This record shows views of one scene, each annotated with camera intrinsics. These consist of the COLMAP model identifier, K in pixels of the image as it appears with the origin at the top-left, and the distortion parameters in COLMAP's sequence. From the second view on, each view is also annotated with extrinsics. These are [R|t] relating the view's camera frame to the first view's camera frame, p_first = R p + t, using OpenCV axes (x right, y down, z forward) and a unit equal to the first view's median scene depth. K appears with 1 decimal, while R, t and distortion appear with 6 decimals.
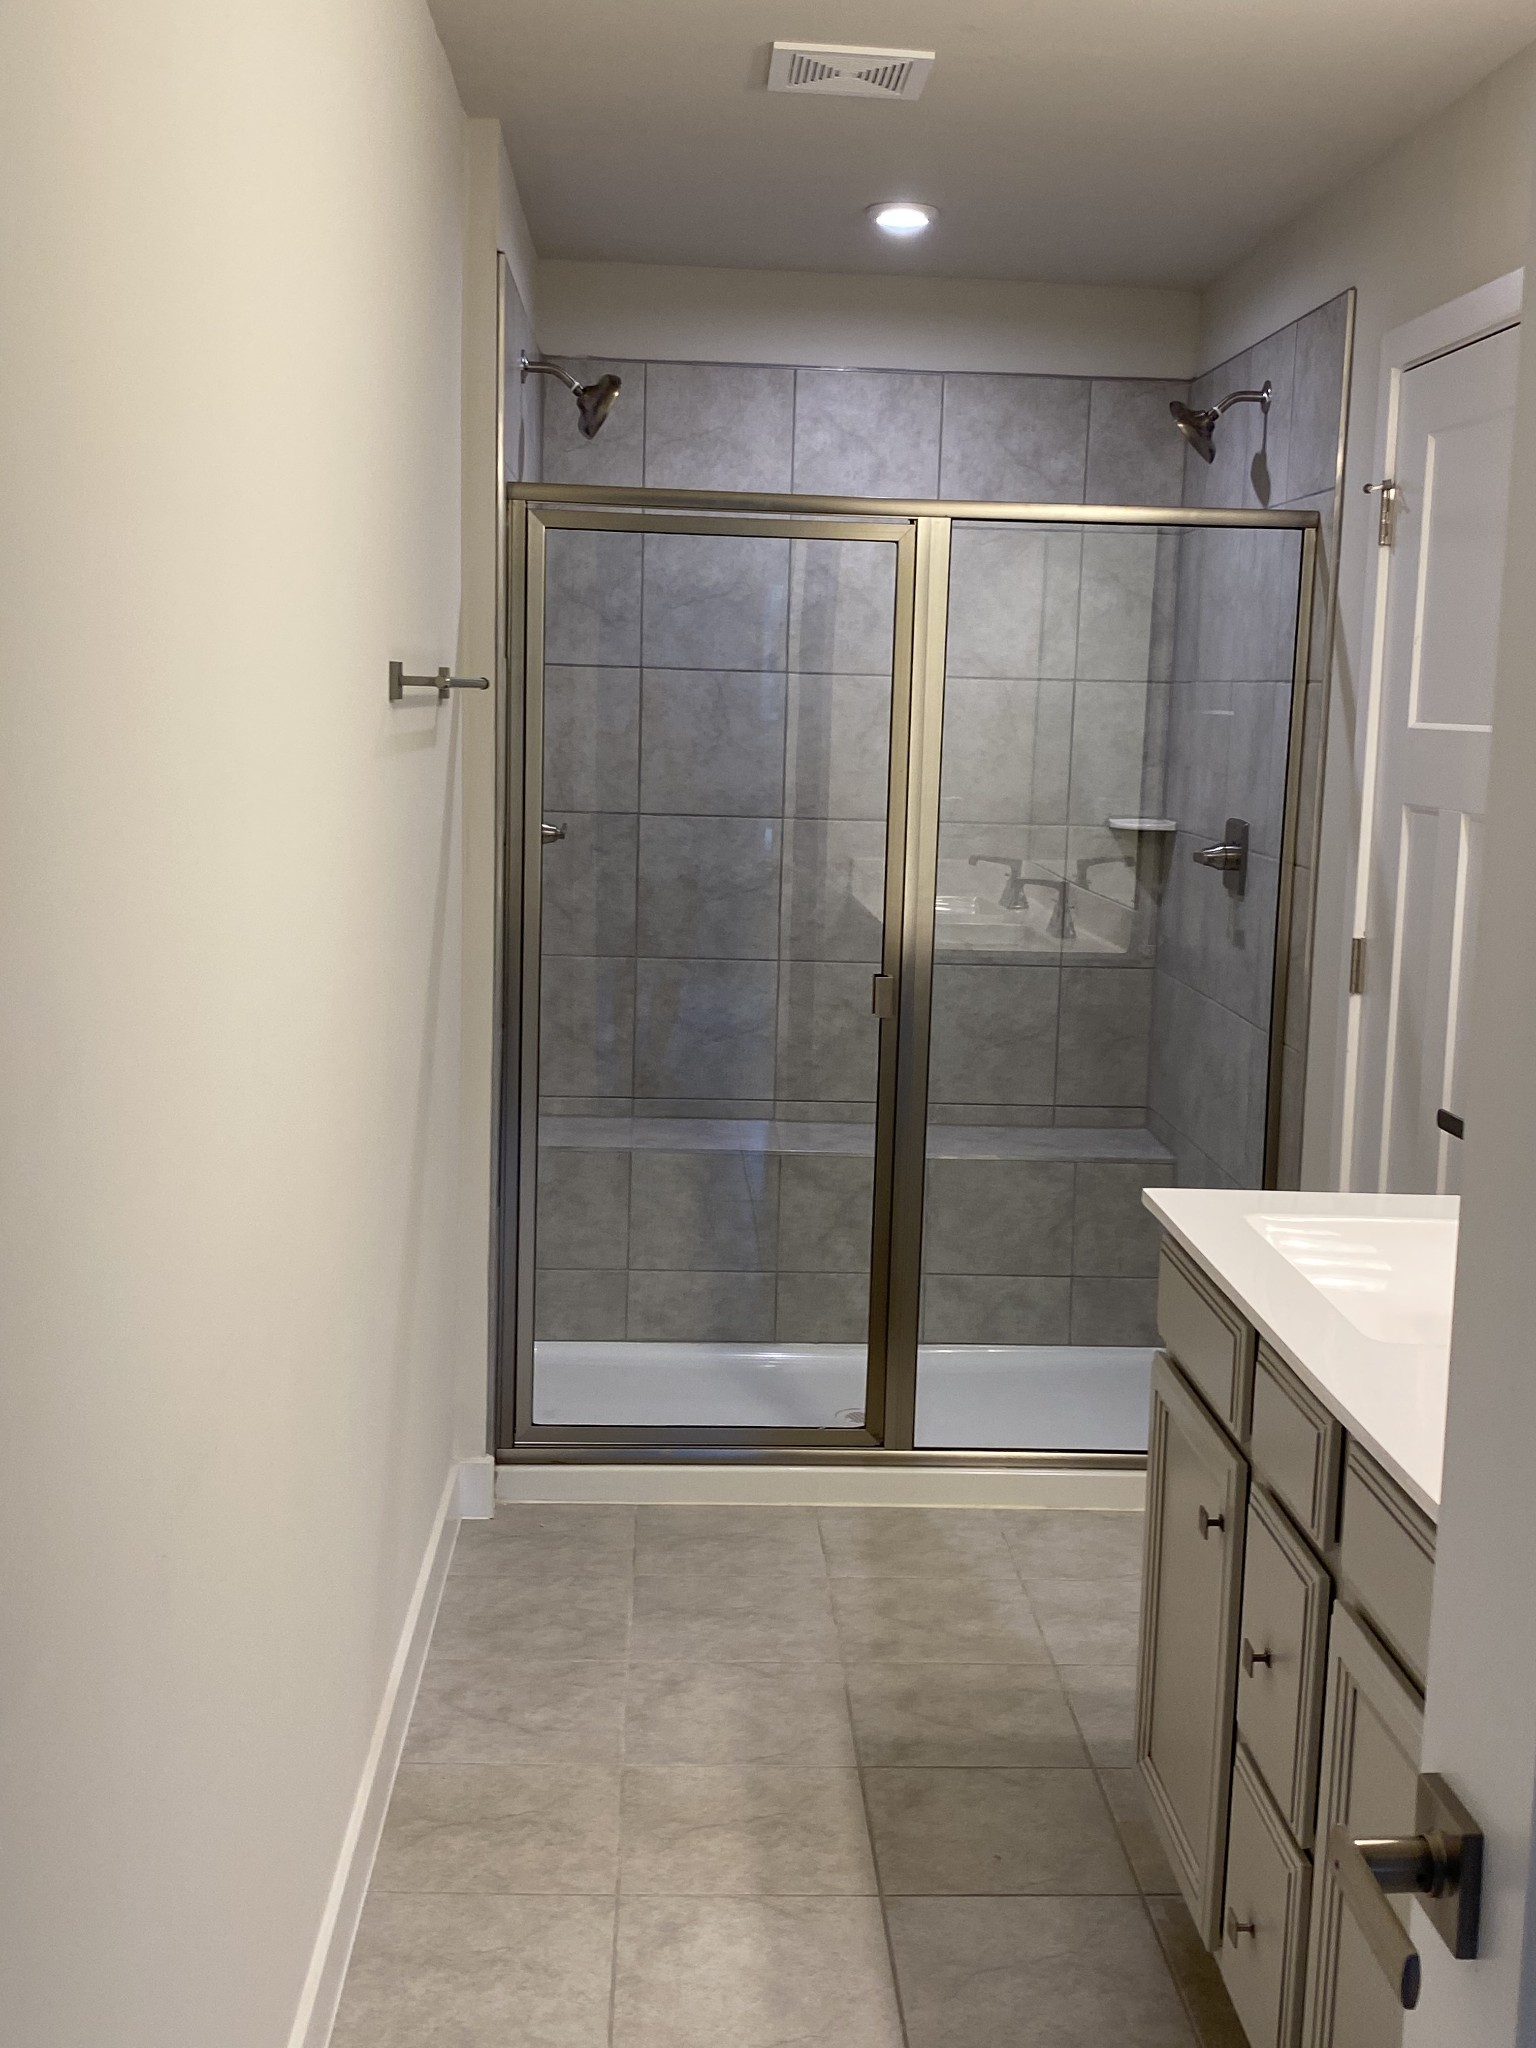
lens RADIAL K [[2422.7, 0, 827.9], [0, 2422.7, 1003.4], [0, 0, 1]] dist [0.205246, -0.720563]
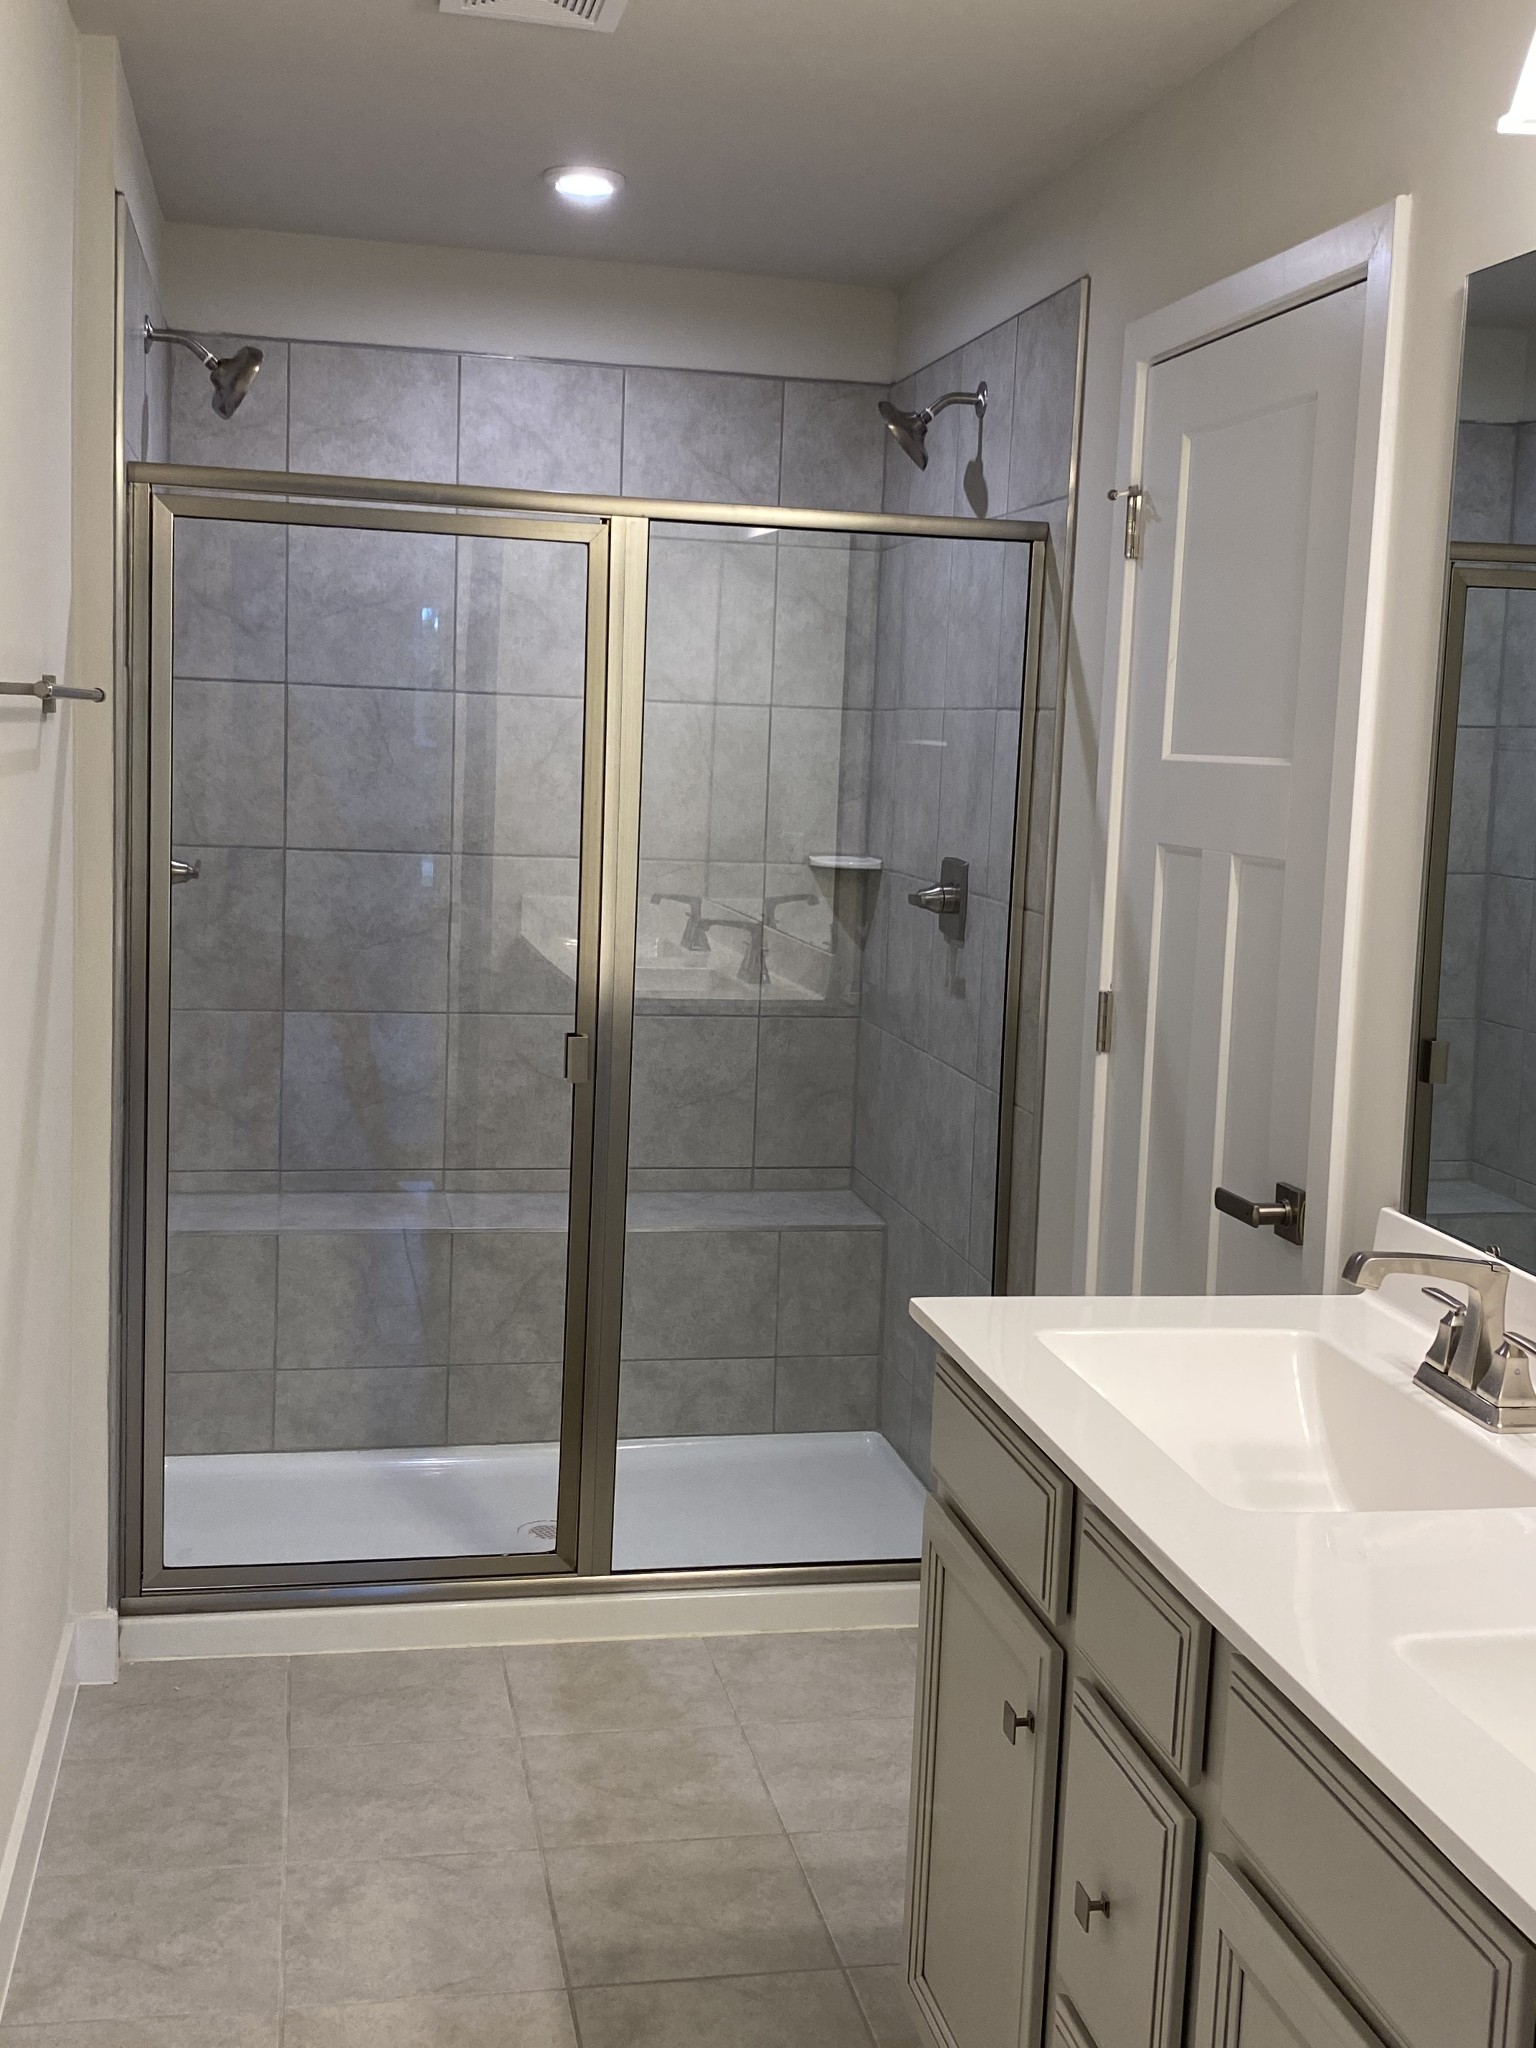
lens RADIAL K [[2422.7, 0, 827.9], [0, 2422.7, 1003.4], [0, 0, 1]] dist [0.205246, -0.720563]
pose [[0.989442, -0.007102, 0.144753, -0.013084], [0.008935, 0.999888, -0.012016, -0.010546], [-0.144651, 0.013183, 0.989395, 0.105461]]
